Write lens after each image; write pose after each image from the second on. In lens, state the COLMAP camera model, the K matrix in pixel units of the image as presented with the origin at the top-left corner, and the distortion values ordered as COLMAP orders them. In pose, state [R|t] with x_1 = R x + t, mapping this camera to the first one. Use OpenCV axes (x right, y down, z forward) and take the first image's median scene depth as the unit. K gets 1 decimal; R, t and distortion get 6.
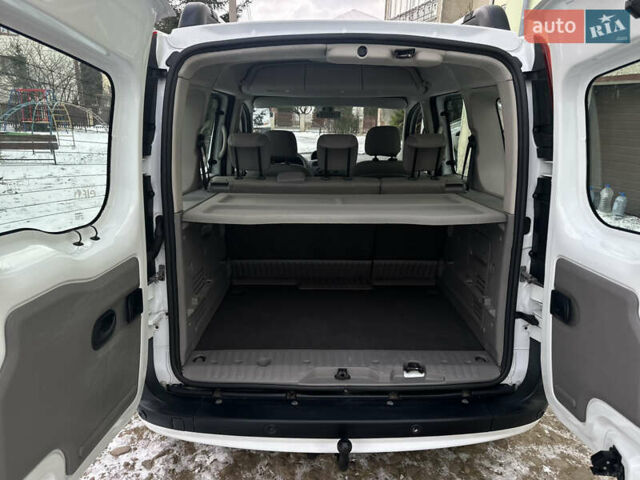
lens RADIAL K [[444.6, 0, 320.0], [0, 444.6, 240.0], [0, 0, 1]] dist [0.001621, -0.001740]
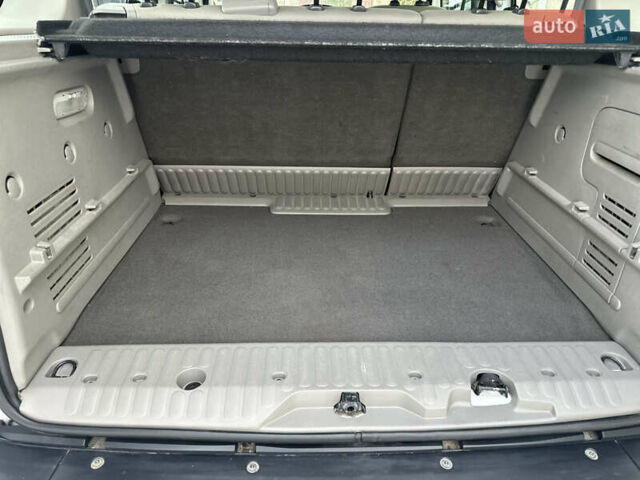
lens RADIAL K [[444.6, 0, 320.0], [0, 444.6, 240.0], [0, 0, 1]] dist [0.001621, -0.001740]
pose [[0.999610, 0.002105, 0.027846, 0.002617], [-0.008067, 0.976408, 0.215784, 0.017015], [-0.026735, -0.215925, 0.976044, 0.545702]]
